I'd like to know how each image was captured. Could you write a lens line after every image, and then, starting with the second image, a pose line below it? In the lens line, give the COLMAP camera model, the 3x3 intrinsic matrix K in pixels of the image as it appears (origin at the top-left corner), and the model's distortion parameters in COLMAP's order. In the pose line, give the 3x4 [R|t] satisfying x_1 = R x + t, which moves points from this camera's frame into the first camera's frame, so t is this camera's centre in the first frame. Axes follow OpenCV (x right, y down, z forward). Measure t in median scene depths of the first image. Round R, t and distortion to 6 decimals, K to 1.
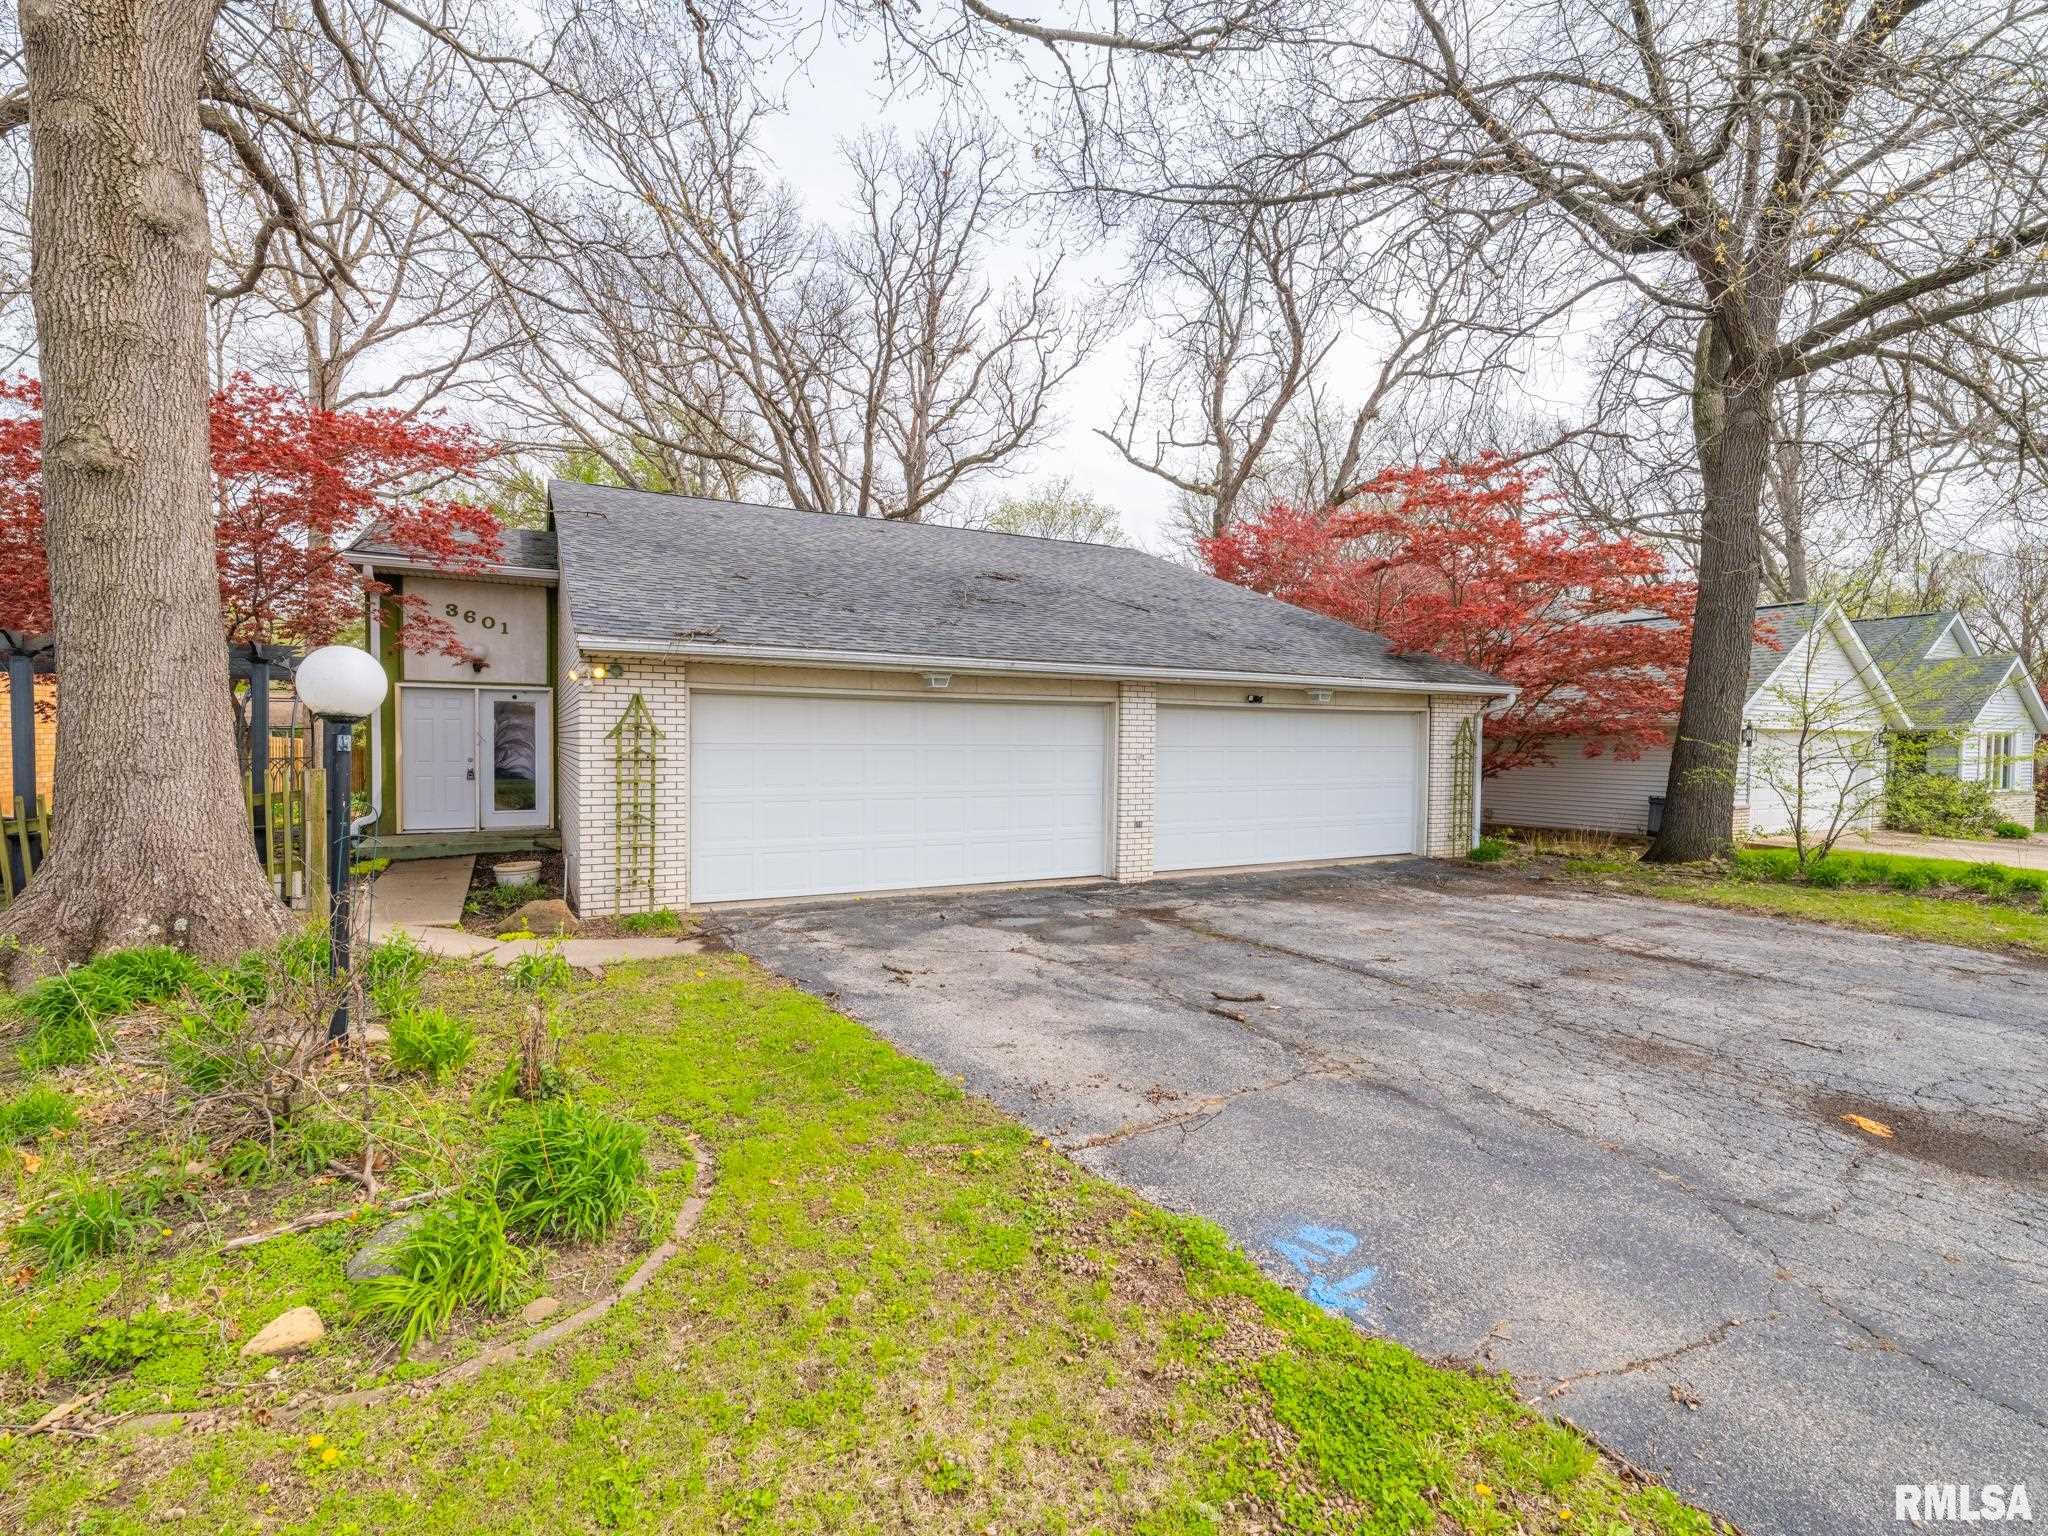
lens RADIAL K [[955.1, 0, 1024.0], [0, 955.1, 768.0], [0, 0, 1]] dist [0.001181, 0.000563]
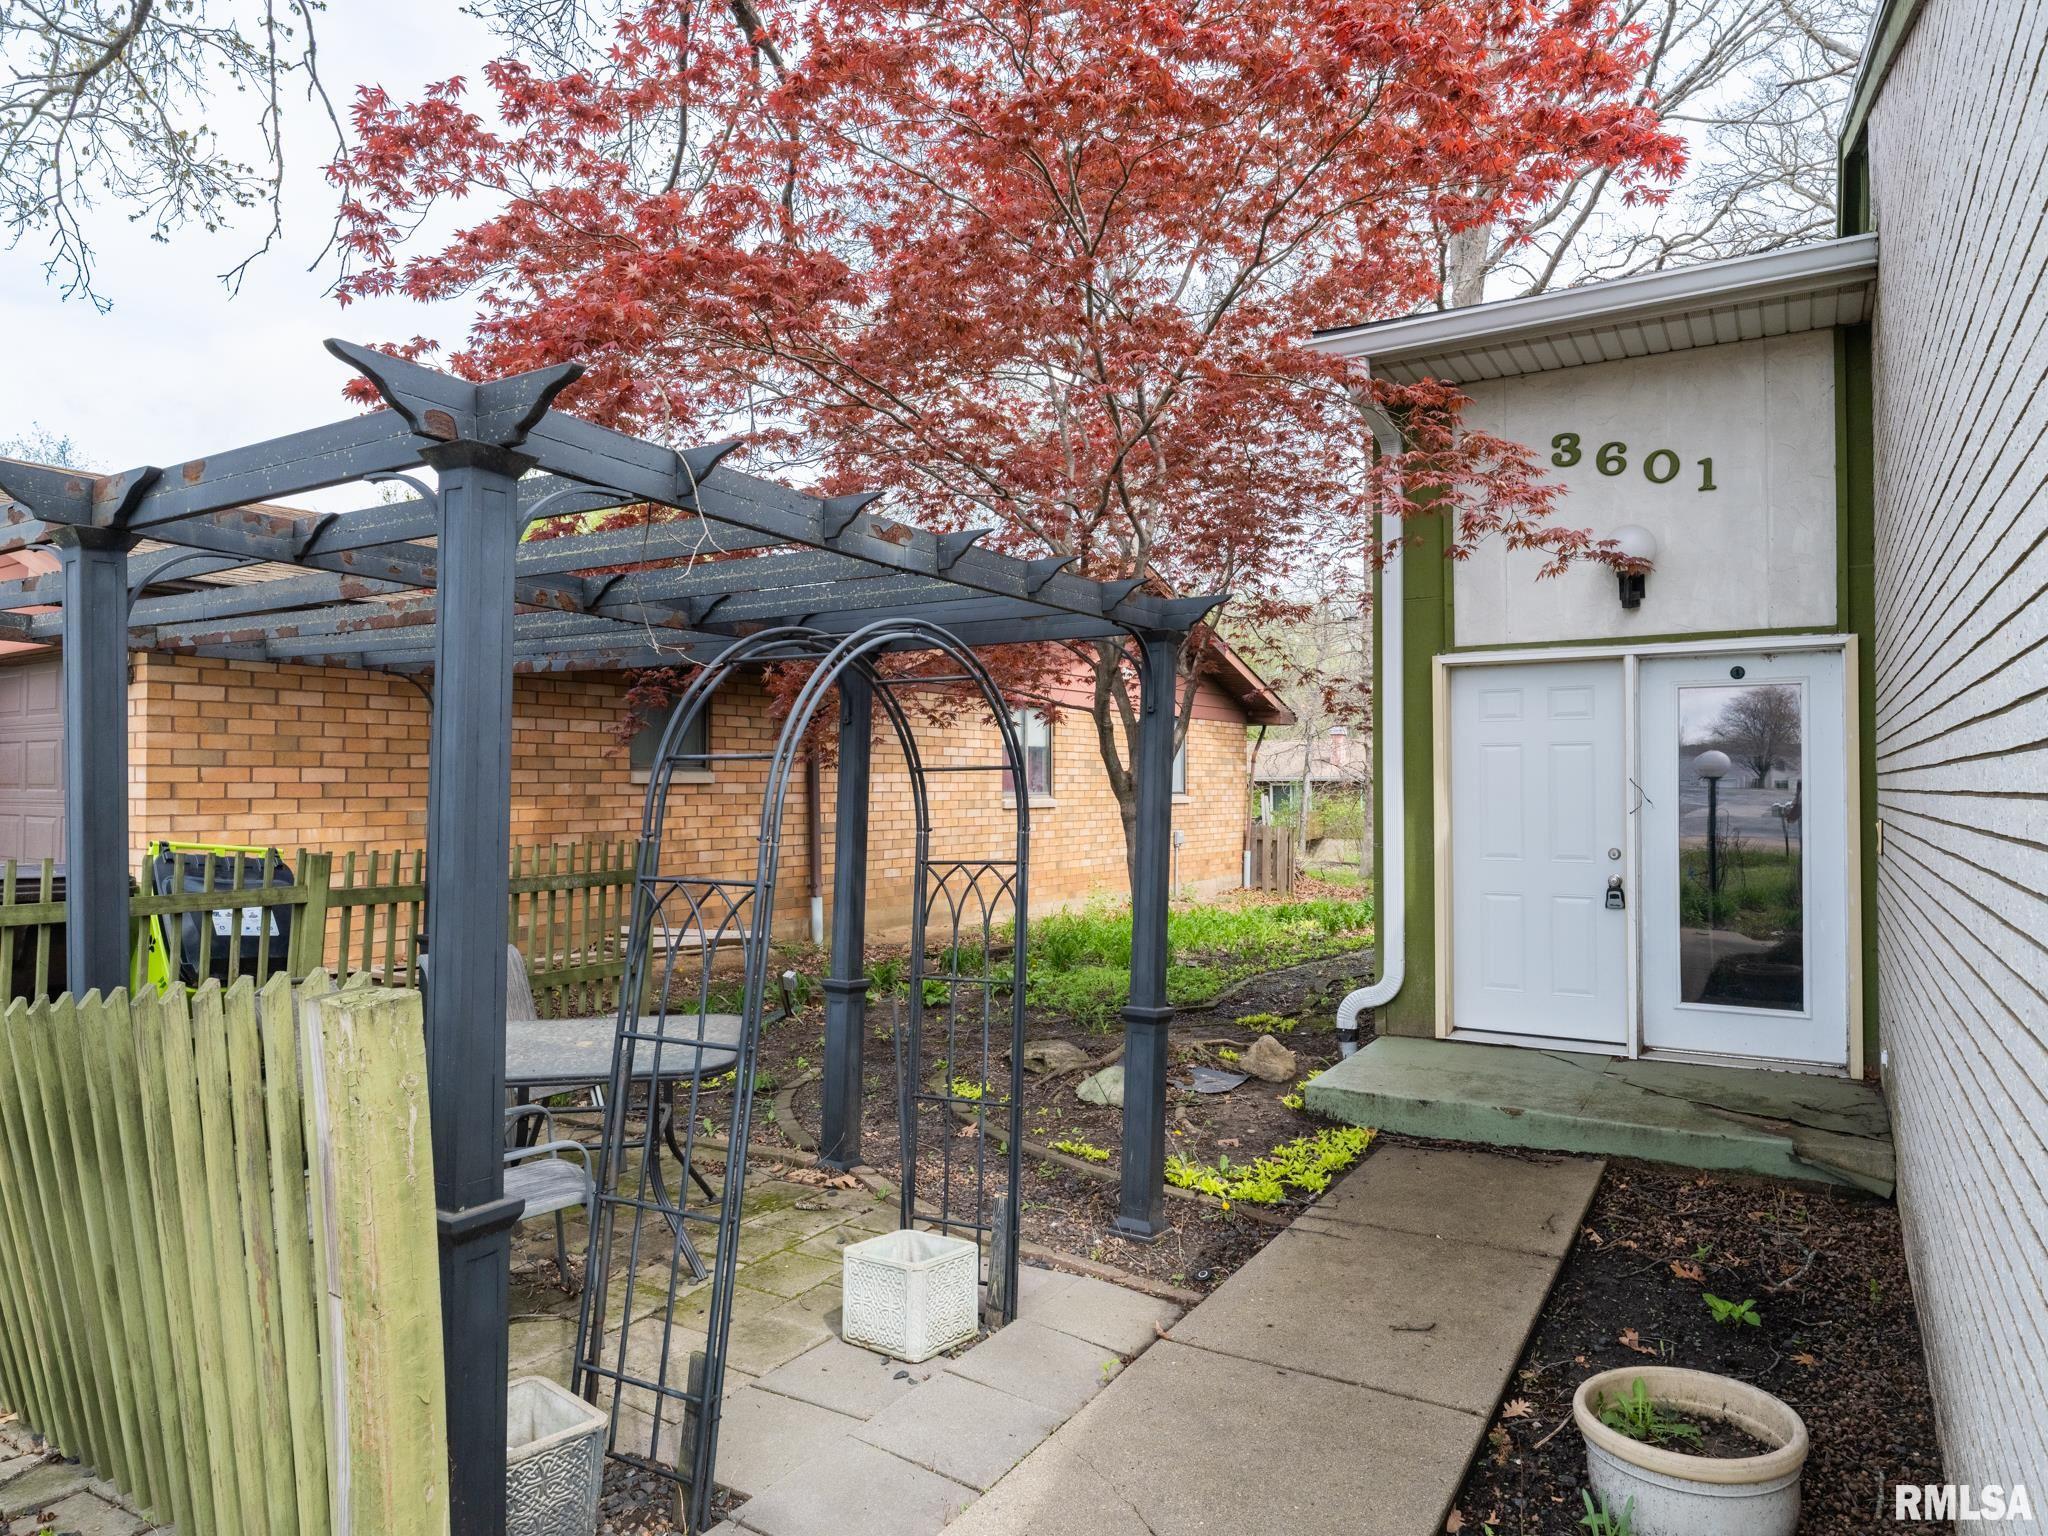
lens RADIAL K [[1264.8, 0, 1024.0], [0, 1264.8, 768.0], [0, 0, 1]] dist [-0.003032, -0.000989]
pose [[0.501853, -0.023944, -0.864621, -0.282505], [-0.022347, 0.998924, -0.040634, -0.016842], [0.864664, 0.039715, 0.500778, 0.576779]]
